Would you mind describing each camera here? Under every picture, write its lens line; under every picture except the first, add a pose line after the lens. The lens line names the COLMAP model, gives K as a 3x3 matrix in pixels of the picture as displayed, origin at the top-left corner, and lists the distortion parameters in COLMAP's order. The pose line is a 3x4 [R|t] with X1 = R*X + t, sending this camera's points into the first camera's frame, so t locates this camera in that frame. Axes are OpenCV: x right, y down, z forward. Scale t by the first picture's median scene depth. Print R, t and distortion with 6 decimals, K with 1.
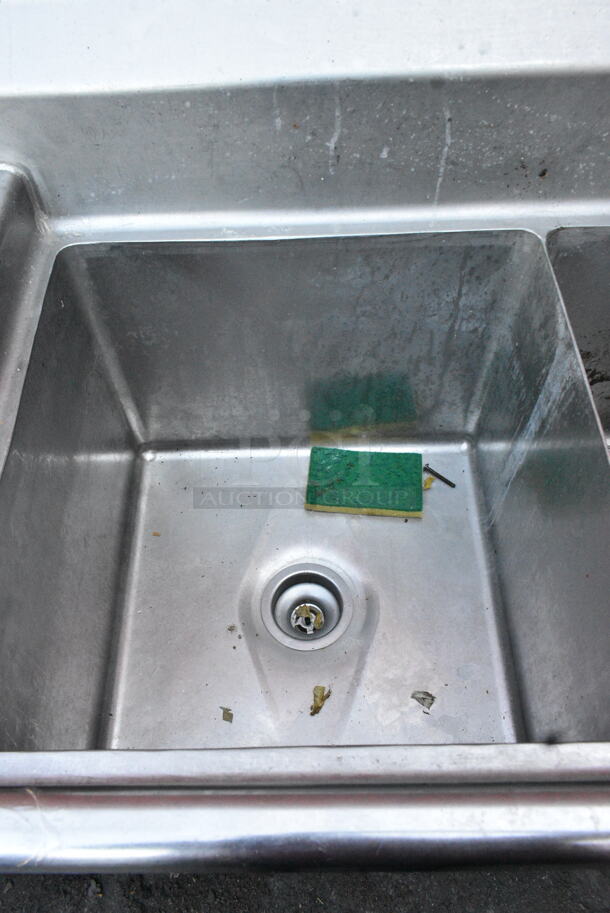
lens RADIAL K [[690.8, 0, 299.4], [0, 690.8, 457.9], [0, 0, 1]] dist [-0.026644, 0.011513]
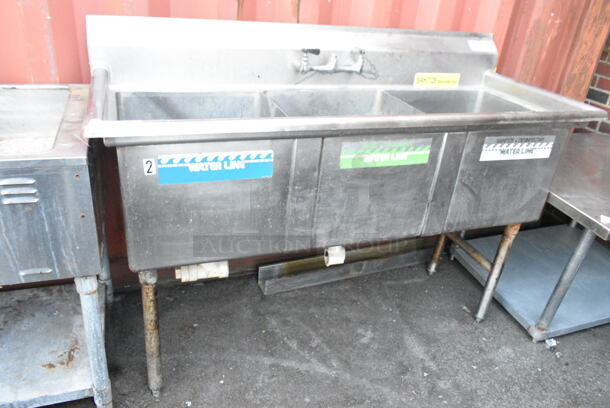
lens RADIAL K [[452.0, 0, 300.2], [0, 452.0, 201.4], [0, 0, 1]] dist [-0.022791, 0.004507]
pose [[0.937347, -0.052164, 0.344471, -0.271449], [0.216661, 0.861564, -0.459093, 1.176109], [-0.272836, 0.504963, 0.818885, -0.627824]]
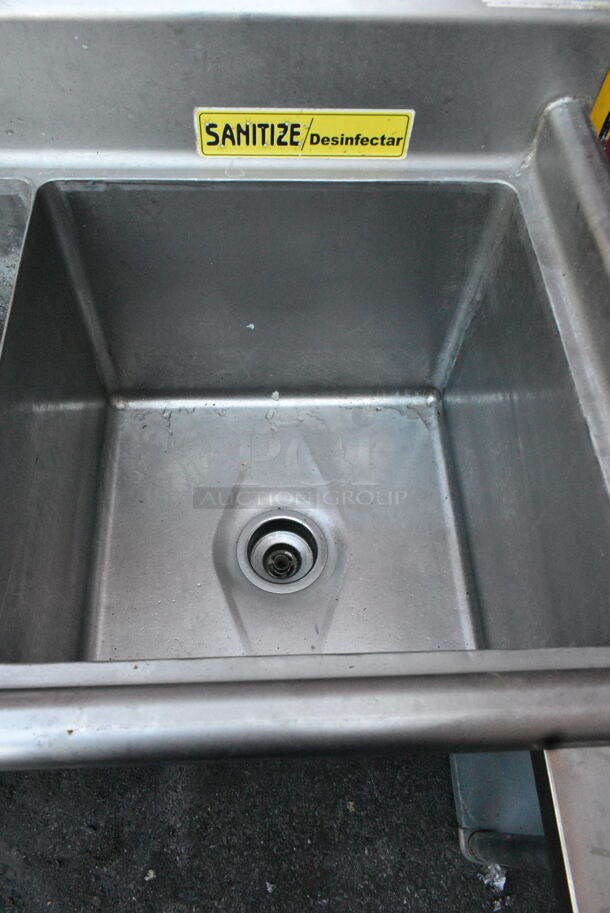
lens RADIAL K [[676.5, 0, 301.6], [0, 676.5, 455.4], [0, 0, 1]] dist [-0.022791, 0.004507]
pose [[0.996148, 0.004377, 0.087577, 1.255353], [-0.006297, 0.999746, 0.021656, 0.031080], [-0.087460, -0.022125, 0.995922, -0.046387]]
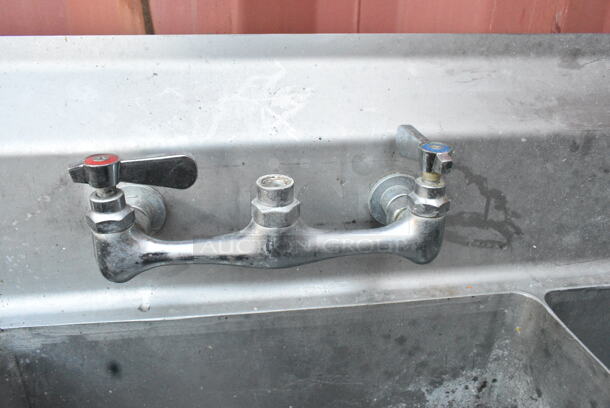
lens RADIAL K [[452.0, 0, 300.2], [0, 452.0, 201.4], [0, 0, 1]] dist [-0.022791, 0.004507]
pose [[0.992554, -0.011308, 0.121276, 0.620536], [0.076978, 0.829866, -0.552628, -0.127378], [-0.094394, 0.557849, 0.824557, 0.402266]]
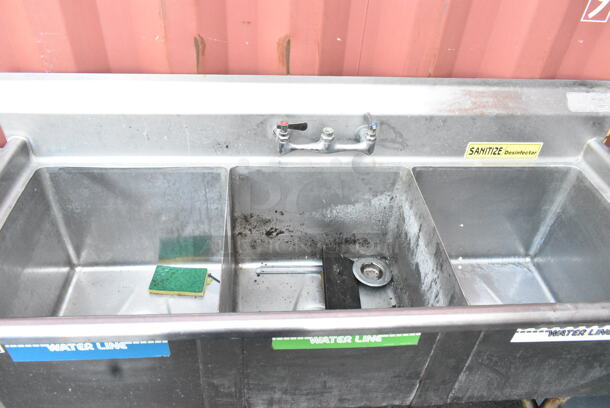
lens RADIAL K [[461.5, 0, 302.1], [0, 461.5, 198.1], [0, 0, 1]] dist [-0.026644, 0.011513]
pose [[0.994107, 0.023538, 0.105818, 0.409335], [0.010773, 0.949858, -0.312495, 0.311979], [-0.107868, 0.311793, 0.944007, -0.613089]]
